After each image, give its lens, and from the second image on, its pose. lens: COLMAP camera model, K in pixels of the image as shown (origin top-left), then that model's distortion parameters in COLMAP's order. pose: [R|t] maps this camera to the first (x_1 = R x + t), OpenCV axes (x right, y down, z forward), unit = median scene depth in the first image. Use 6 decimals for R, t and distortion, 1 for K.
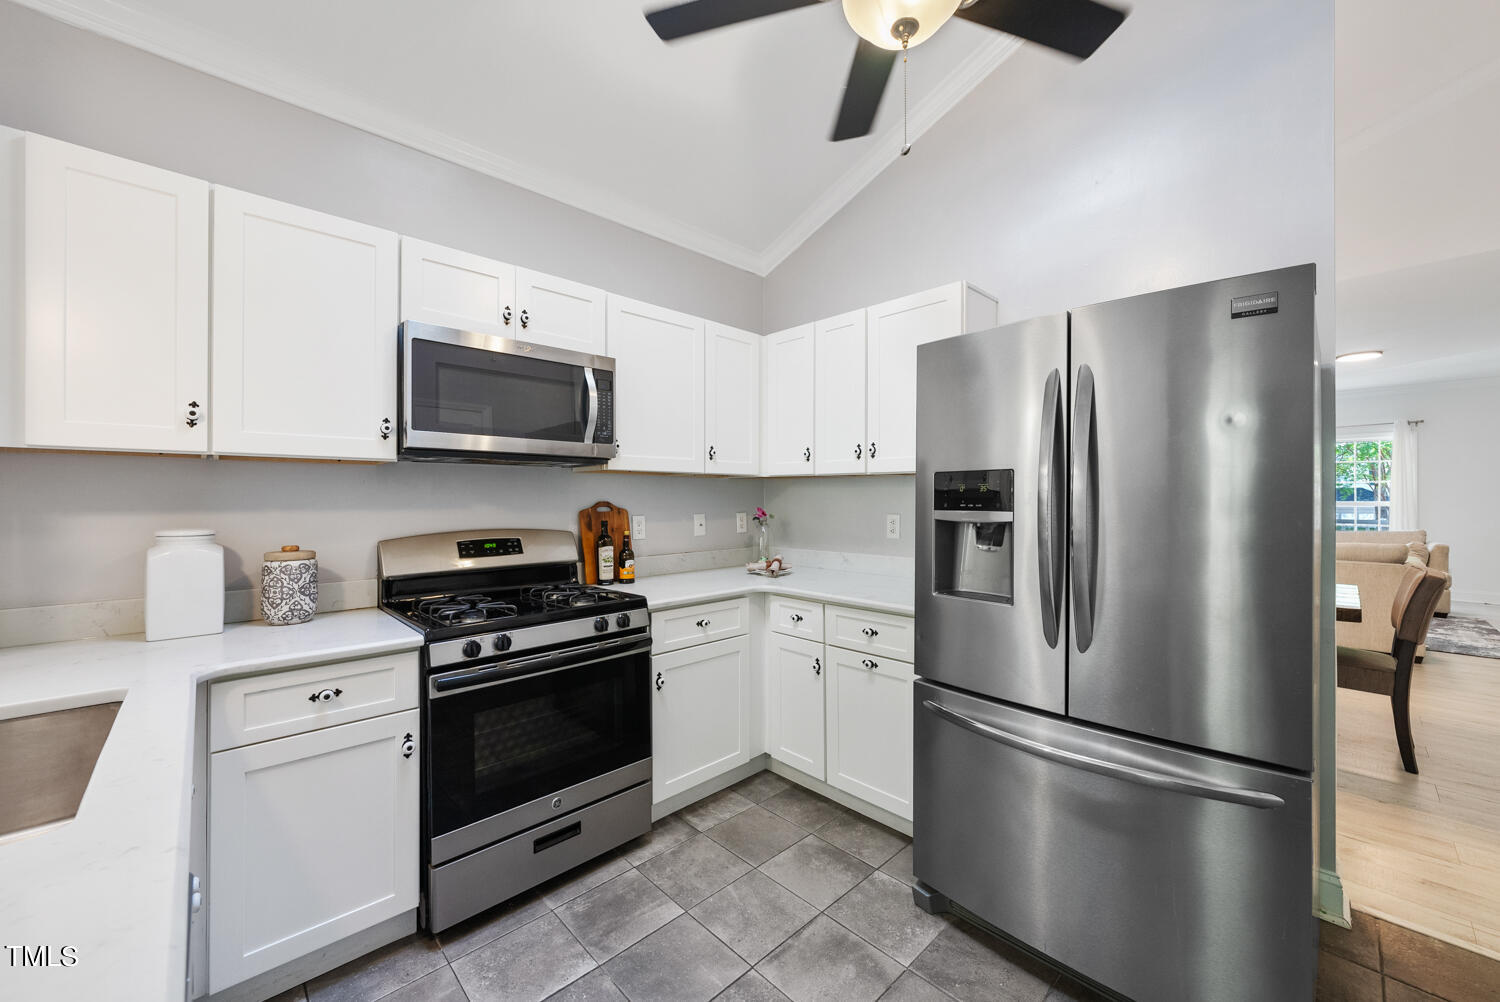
lens RADIAL K [[582.6, 0, 752.2], [0, 582.6, 496.8], [0, 0, 1]] dist [0.000238, 0.000009]
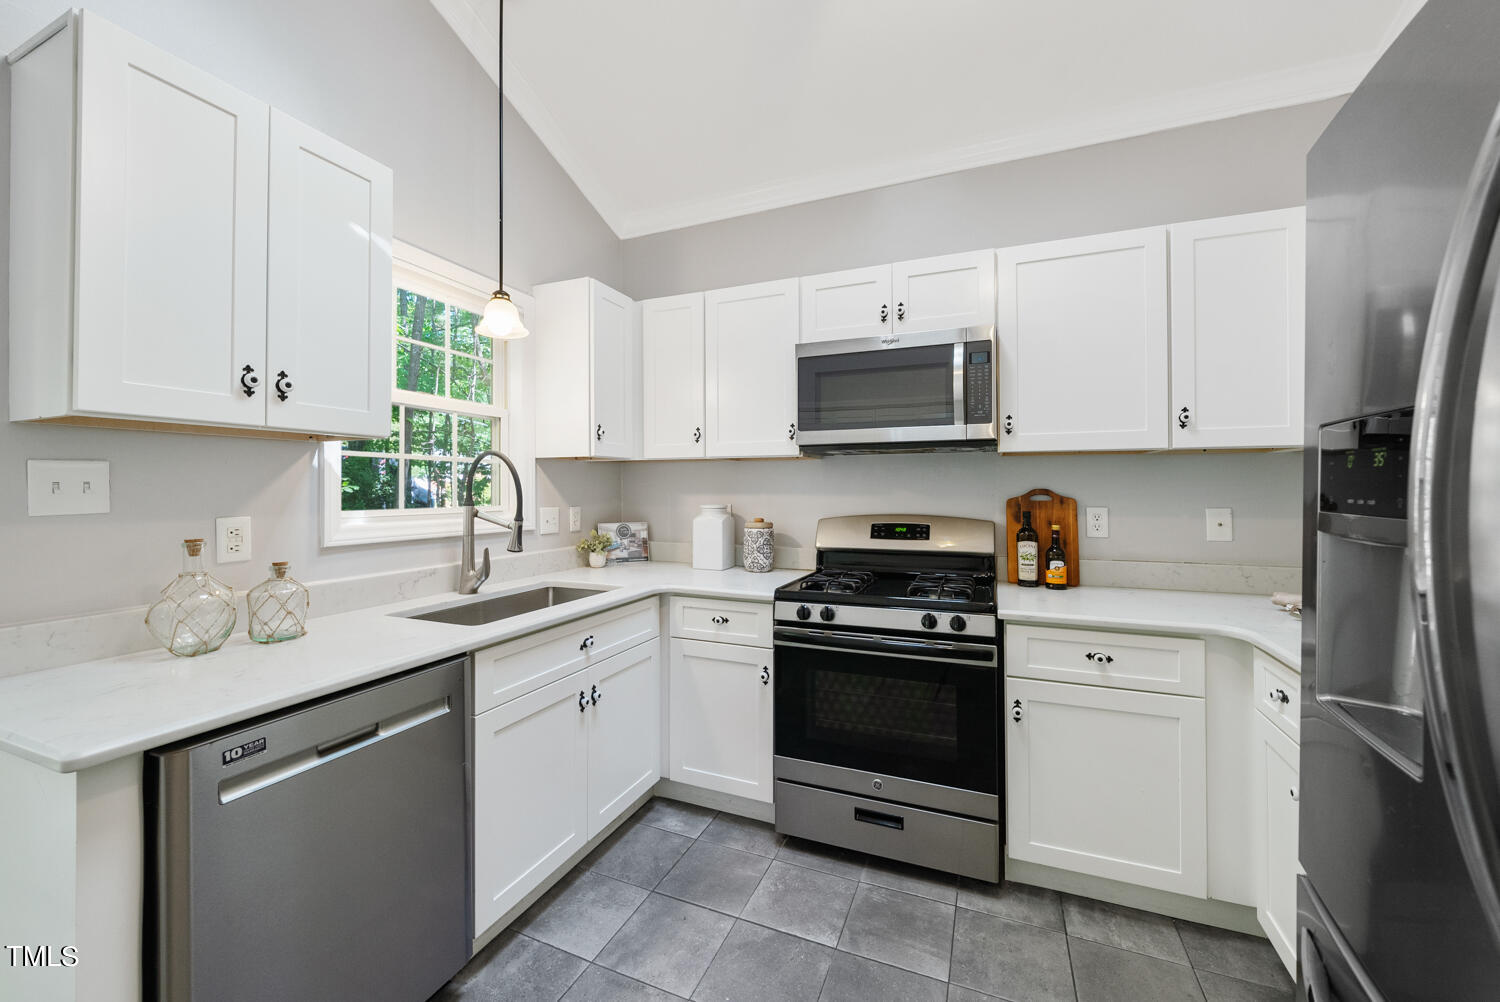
lens RADIAL K [[581.4, 0, 748.8], [0, 581.4, 483.2], [0, 0, 1]] dist [-0.001532, -0.000145]
pose [[0.394953, -0.004673, -0.918689, 0.451342], [0.003408, 0.999988, -0.003622, 0.001771], [0.918695, -0.001700, 0.394964, 0.346972]]
